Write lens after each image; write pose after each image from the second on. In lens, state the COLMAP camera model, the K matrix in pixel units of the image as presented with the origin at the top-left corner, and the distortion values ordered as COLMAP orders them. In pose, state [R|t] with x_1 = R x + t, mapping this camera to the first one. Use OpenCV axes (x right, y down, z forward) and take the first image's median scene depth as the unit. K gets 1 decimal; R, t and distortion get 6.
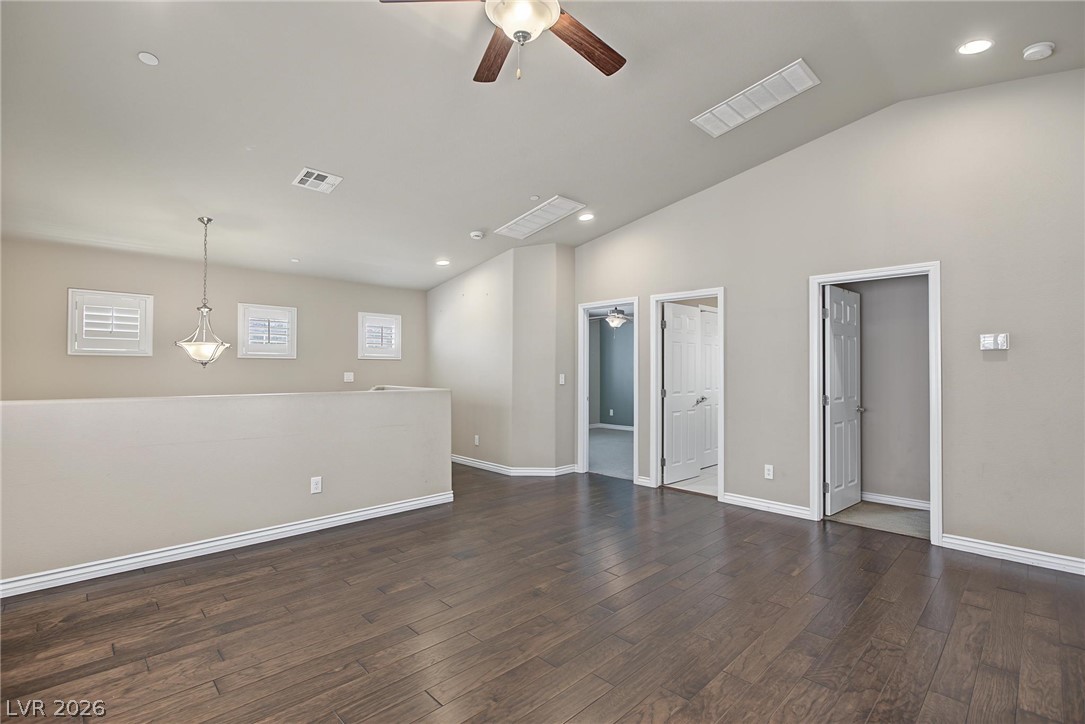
lens RADIAL K [[494.5, 0, 539.7], [0, 494.5, 361.3], [0, 0, 1]] dist [-0.010142, 0.000743]
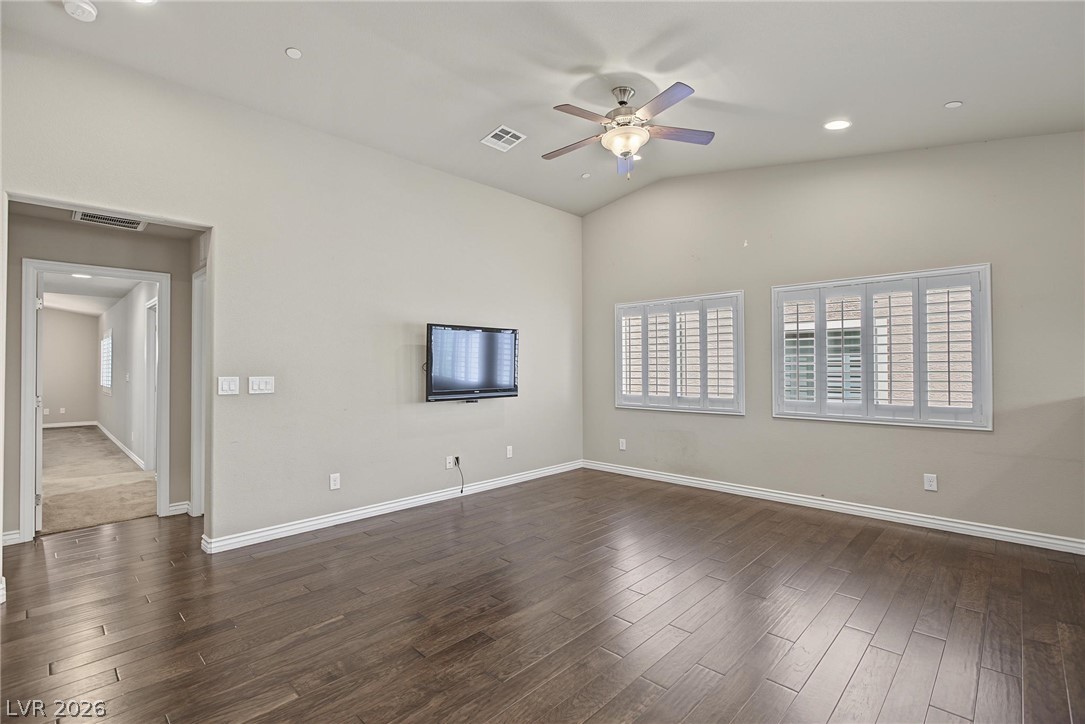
lens RADIAL K [[494.5, 0, 543.1], [0, 494.5, 362.8], [0, 0, 1]] dist [-0.010142, 0.000743]
pose [[-0.999455, -0.002843, -0.032877, 0.172299], [-0.001858, 0.999550, -0.029946, 0.025748], [0.032947, -0.029868, -0.999011, 1.536713]]
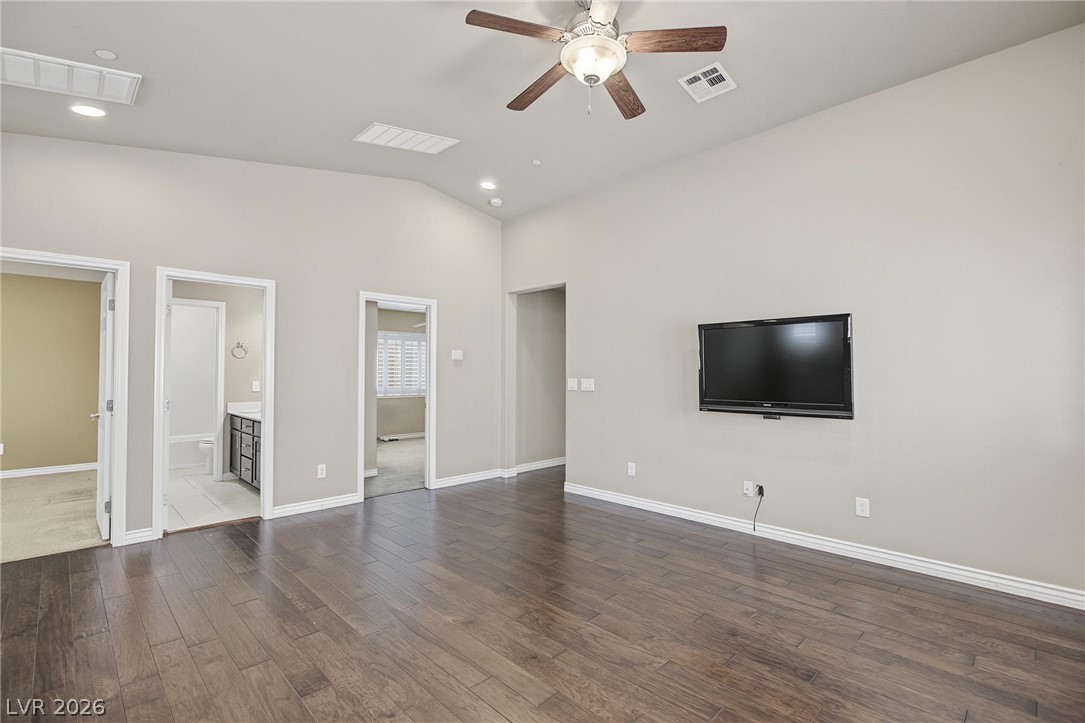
lens RADIAL K [[494.5, 0, 540.3], [0, 494.5, 366.7], [0, 0, 1]] dist [-0.010142, 0.000743]
pose [[-0.008571, 0.005440, 0.999948, -0.697712], [-0.022309, 0.999735, -0.005631, 0.001161], [-0.999714, -0.022356, -0.008447, 0.671638]]
